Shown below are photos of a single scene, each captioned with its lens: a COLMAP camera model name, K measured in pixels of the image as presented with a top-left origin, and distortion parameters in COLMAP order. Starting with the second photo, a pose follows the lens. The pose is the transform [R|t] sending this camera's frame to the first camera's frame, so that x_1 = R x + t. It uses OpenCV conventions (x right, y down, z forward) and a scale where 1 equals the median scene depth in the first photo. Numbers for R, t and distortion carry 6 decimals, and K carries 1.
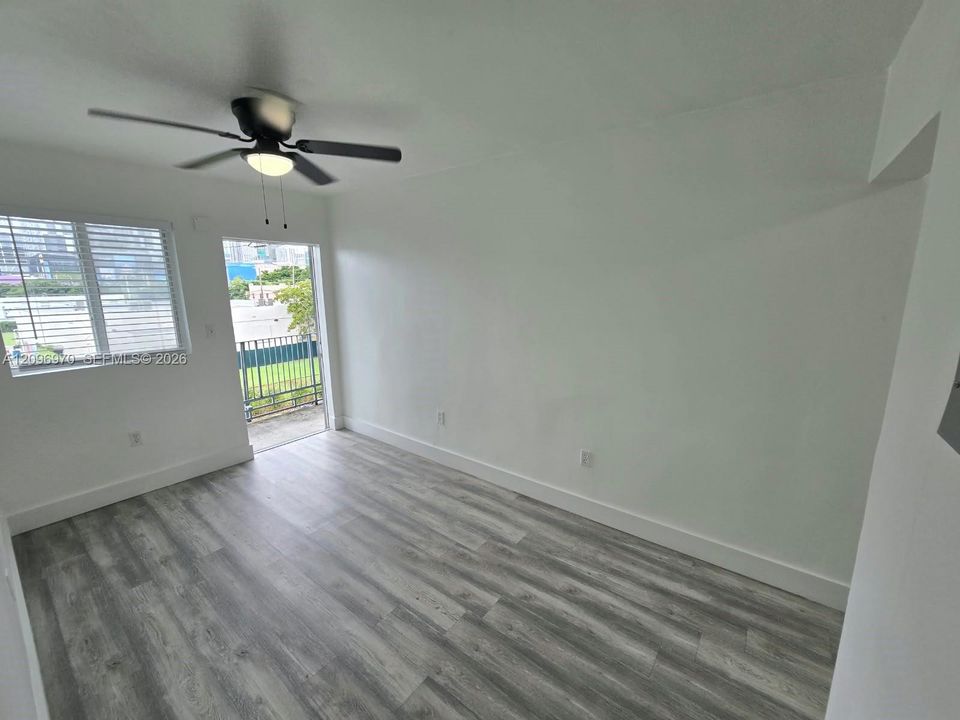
lens RADIAL K [[393.3, 0, 483.7], [0, 393.3, 358.0], [0, 0, 1]] dist [-0.002569, 0.000851]
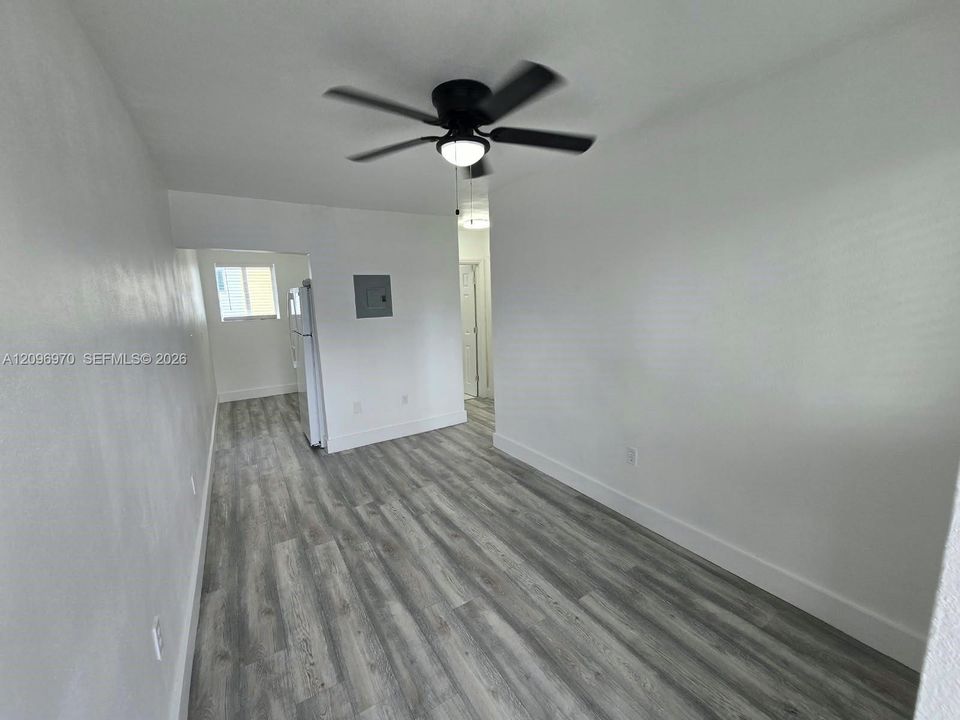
lens RADIAL K [[393.3, 0, 483.4], [0, 393.3, 360.8], [0, 0, 1]] dist [-0.002569, 0.000851]
pose [[-0.936522, -0.020876, 0.349987, -0.831444], [0.104030, 0.936727, 0.334246, -0.302018], [-0.334820, 0.349438, -0.875094, 1.775795]]
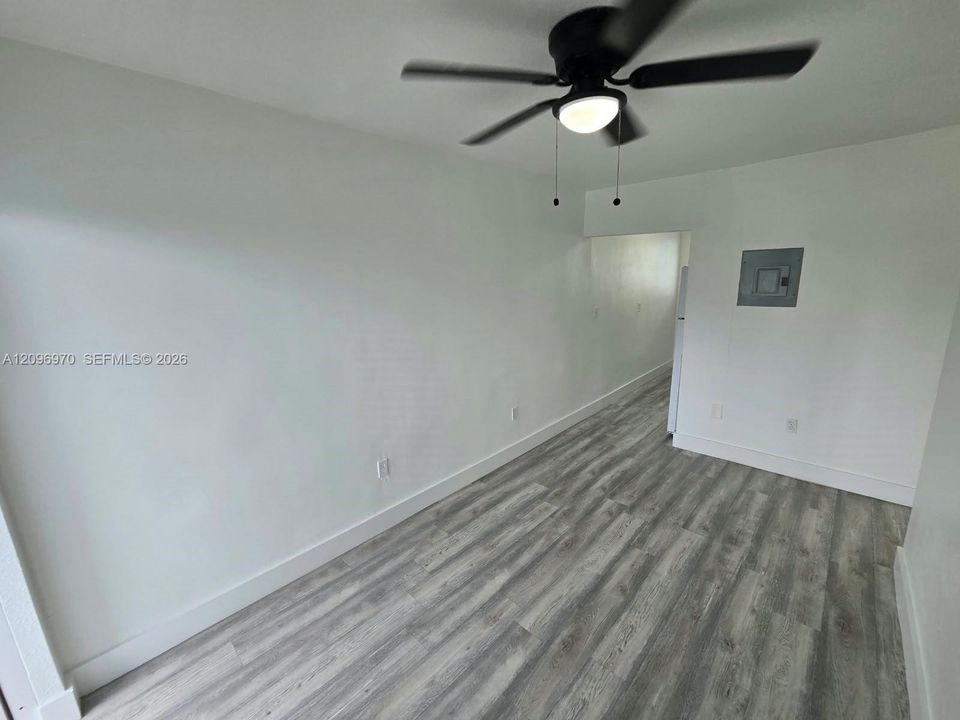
lens RADIAL K [[393.3, 0, 482.2], [0, 393.3, 356.5], [0, 0, 1]] dist [-0.002569, 0.000851]
pose [[0.109805, -0.200020, 0.973619, -1.205198], [0.219320, 0.960275, 0.172544, -0.216112], [-0.969454, 0.194588, 0.149311, 1.046575]]
